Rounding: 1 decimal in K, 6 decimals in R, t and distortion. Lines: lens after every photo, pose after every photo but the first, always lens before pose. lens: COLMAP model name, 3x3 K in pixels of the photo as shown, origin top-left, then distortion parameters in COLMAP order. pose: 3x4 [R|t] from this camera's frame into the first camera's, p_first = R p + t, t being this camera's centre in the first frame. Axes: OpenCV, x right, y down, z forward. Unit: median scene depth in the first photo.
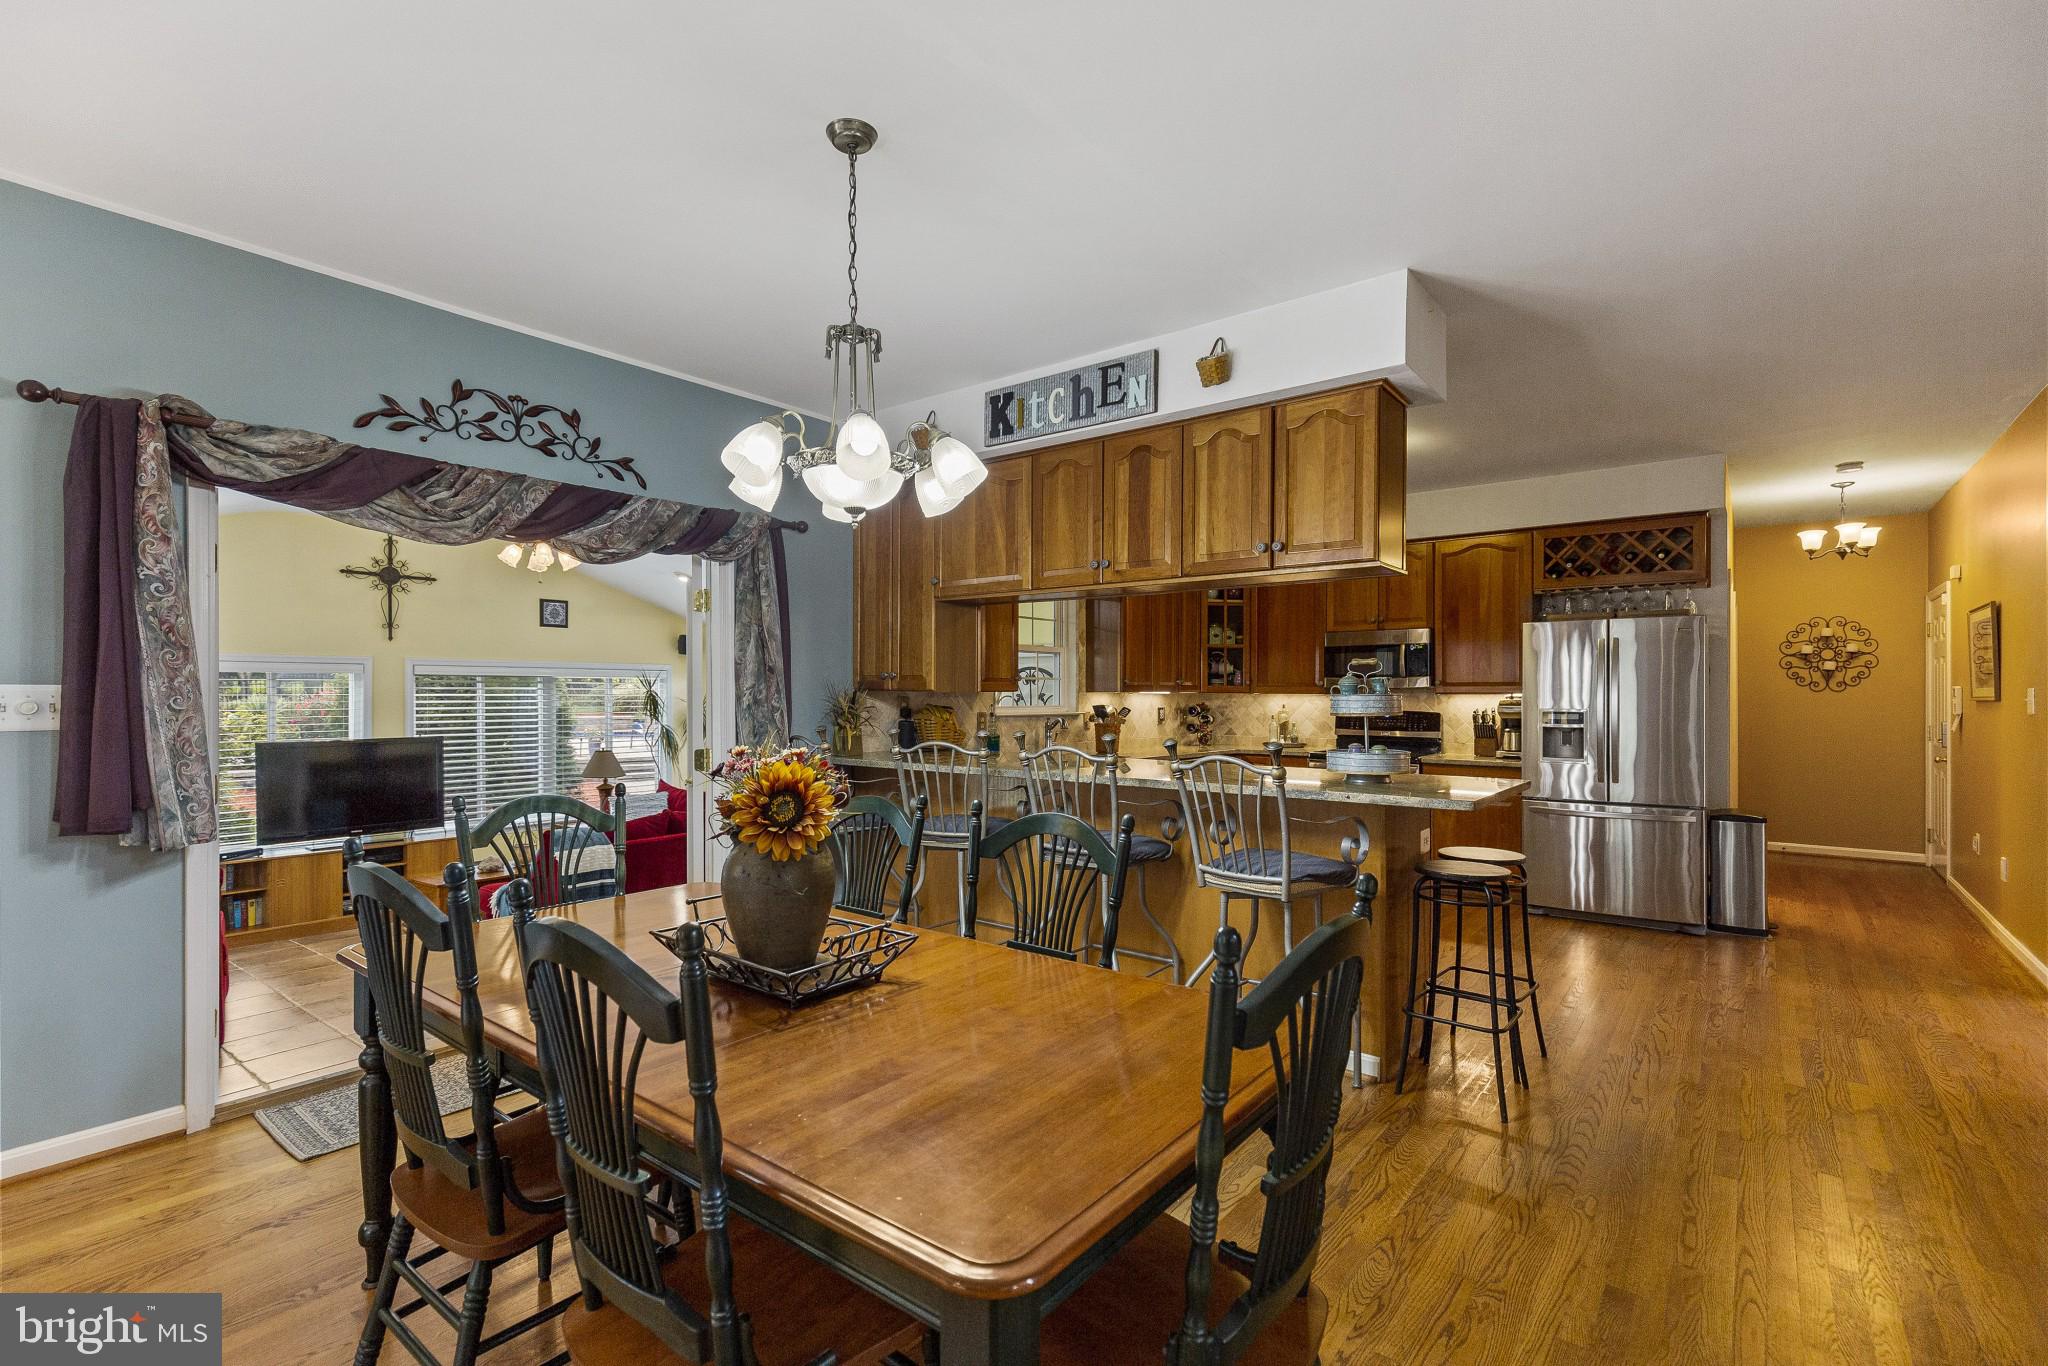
lens RADIAL K [[927.3, 0, 1024.0], [0, 927.3, 683.0], [0, 0, 1]] dist [0.009480, 0.000533]
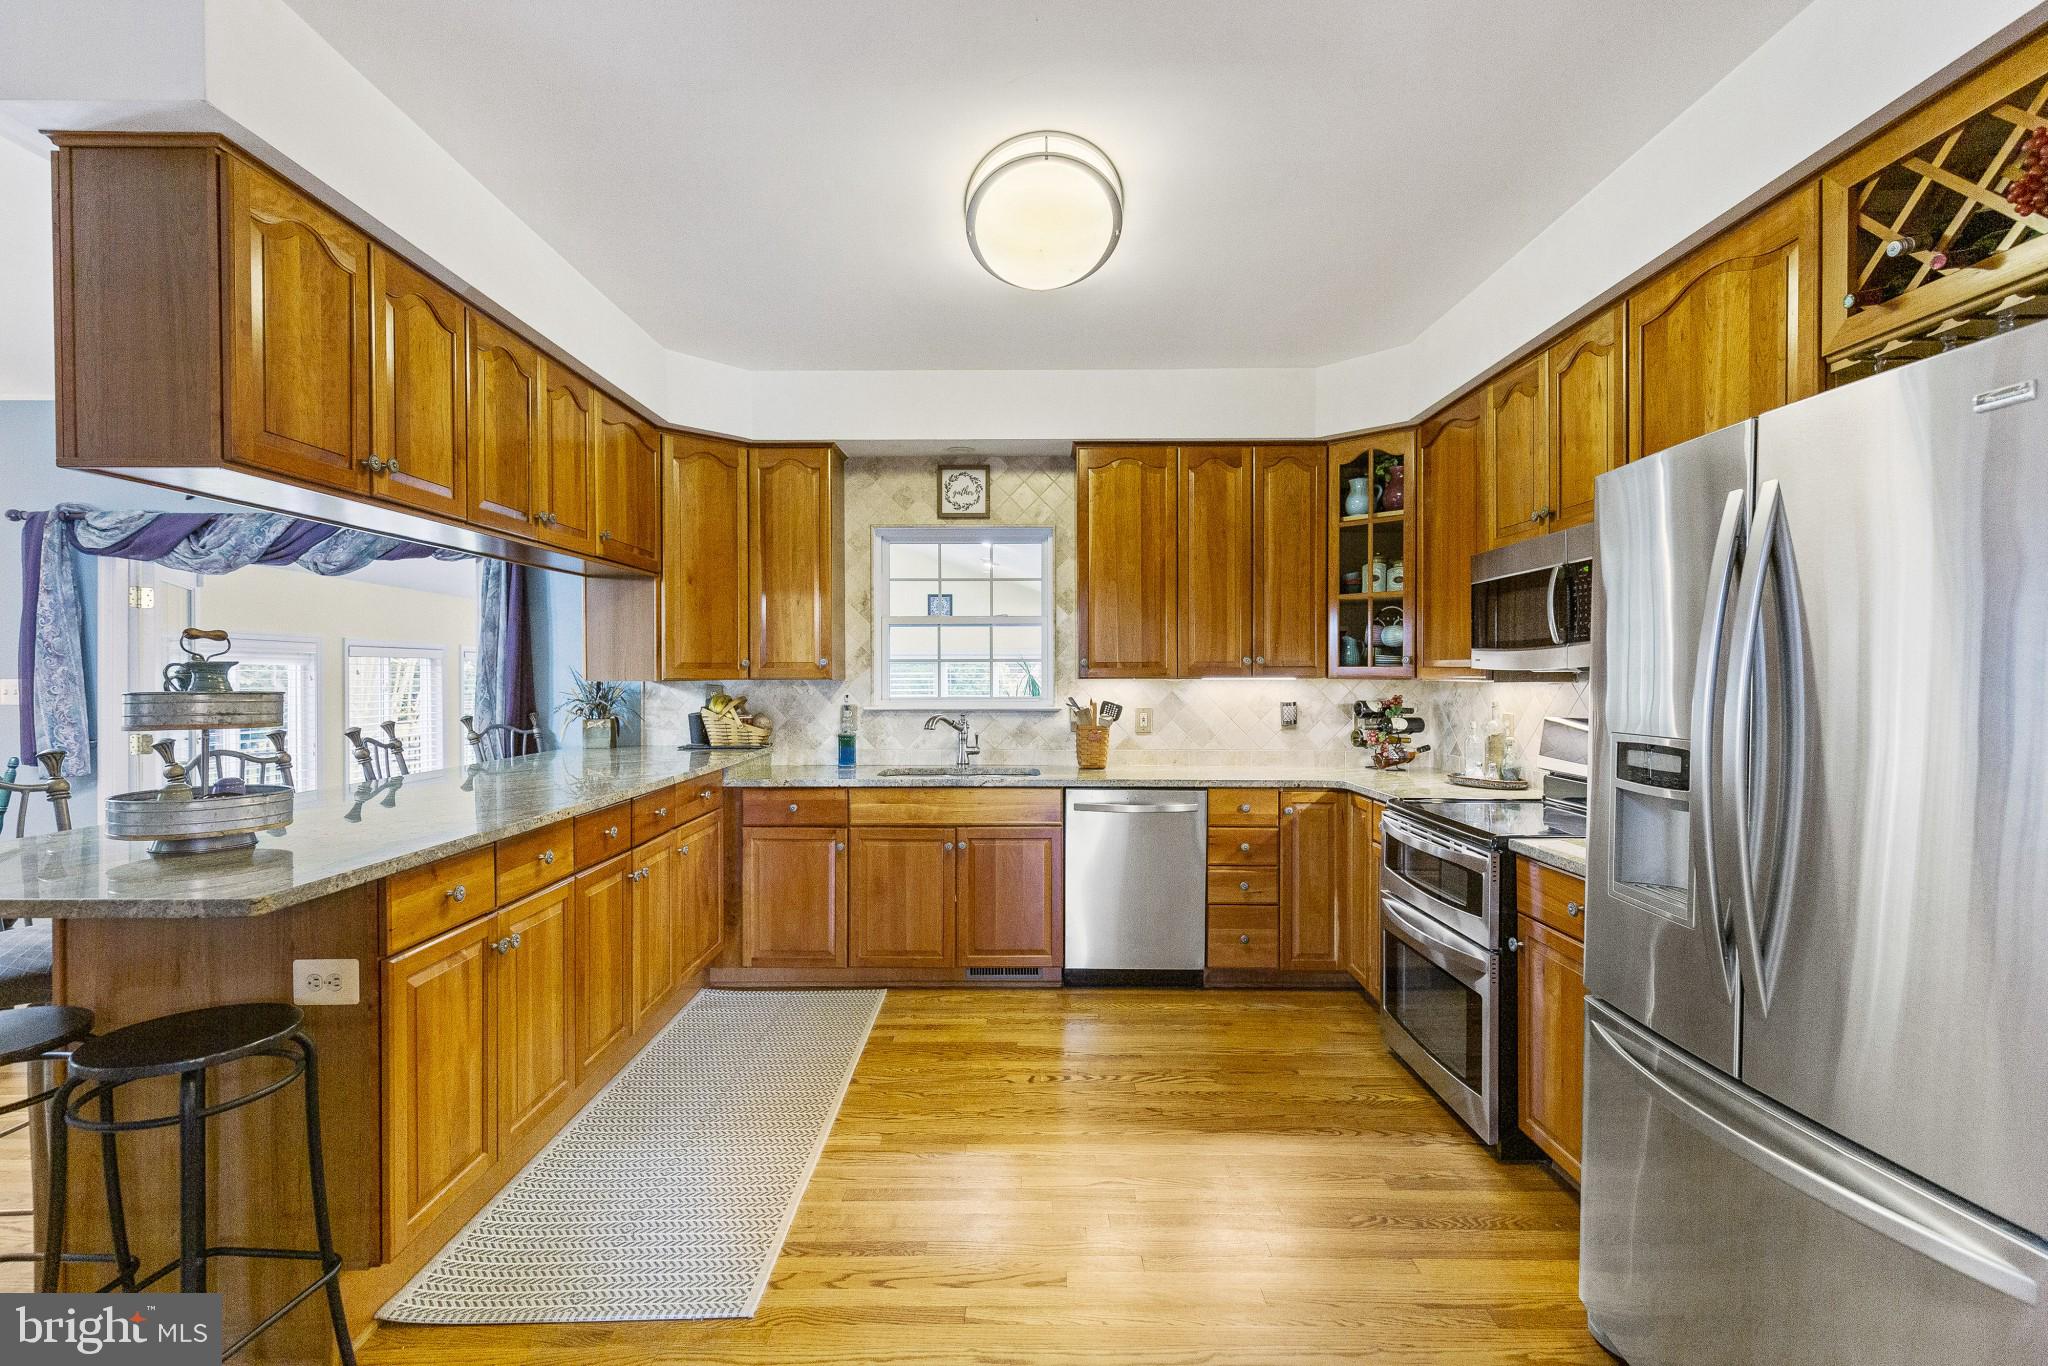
lens RADIAL K [[927.3, 0, 1024.0], [0, 927.3, 683.0], [0, 0, 1]] dist [0.009480, 0.000533]
pose [[0.619335, 0.010604, -0.785055, 1.002536], [0.002332, 0.999880, 0.015345, 0.003701], [0.785123, -0.011335, 0.619236, 0.833216]]
